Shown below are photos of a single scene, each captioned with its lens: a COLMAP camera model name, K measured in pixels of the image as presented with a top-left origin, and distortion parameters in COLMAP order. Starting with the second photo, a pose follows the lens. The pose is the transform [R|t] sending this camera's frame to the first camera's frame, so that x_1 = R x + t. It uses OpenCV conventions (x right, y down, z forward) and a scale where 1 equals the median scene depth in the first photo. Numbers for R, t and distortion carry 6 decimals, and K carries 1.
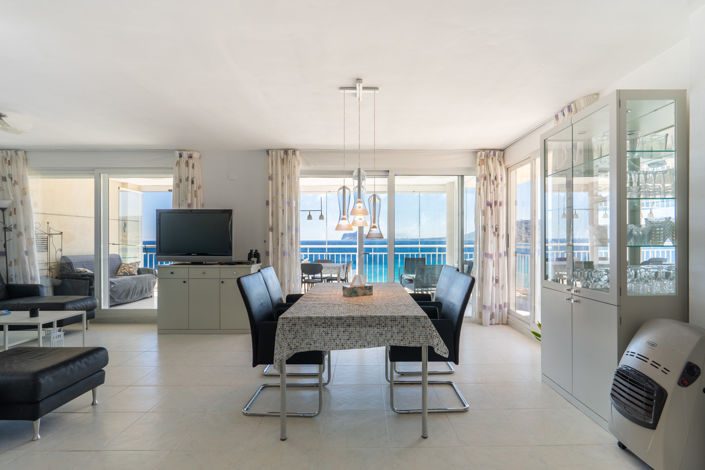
lens RADIAL K [[327.0, 0, 363.7], [0, 327.0, 238.9], [0, 0, 1]] dist [-0.003979, 0.004297]
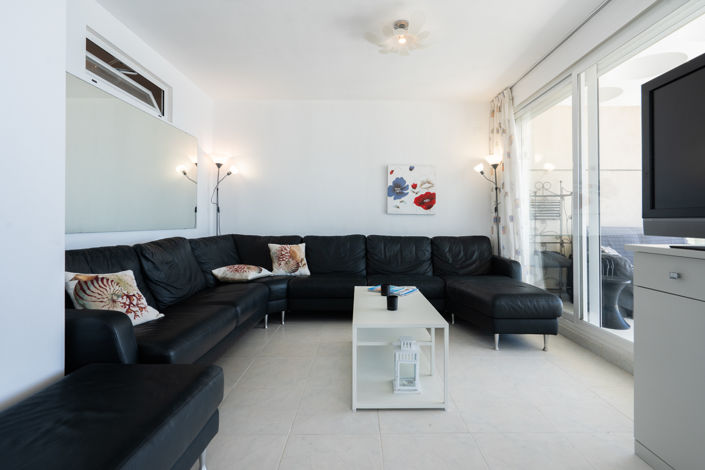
lens RADIAL K [[327.0, 0, 357.3], [0, 327.0, 218.1], [0, 0, 1]] dist [-0.003979, 0.004297]
pose [[0.009018, -0.010097, -0.999908, -0.265850], [0.004466, 0.999939, -0.010057, 0.048737], [0.999949, -0.004374, 0.009062, 0.635889]]
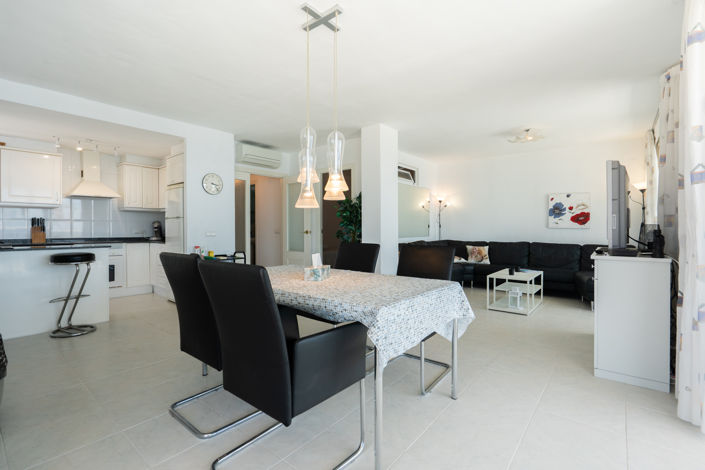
lens RADIAL K [[327.0, 0, 369.4], [0, 327.0, 227.6], [0, 0, 1]] dist [-0.003979, 0.004297]
pose [[-0.583108, 0.001220, -0.812394, 0.291035], [0.005557, 0.999981, -0.002487, 0.027370], [0.812375, -0.005965, -0.583104, 0.892629]]
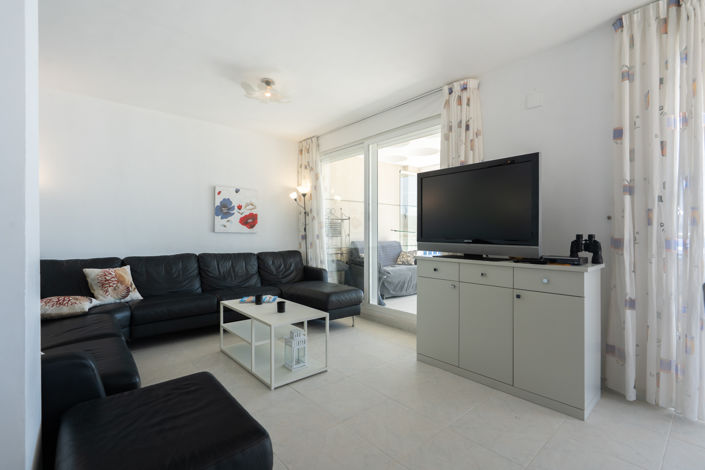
lens RADIAL K [[327.0, 0, 355.9], [0, 327.0, 230.9], [0, 0, 1]] dist [-0.003979, 0.004297]
pose [[0.666104, -0.001927, -0.745856, -0.195252], [0.000456, 0.999998, -0.002176, 0.027399], [0.745859, 0.001109, 0.666103, 0.415822]]
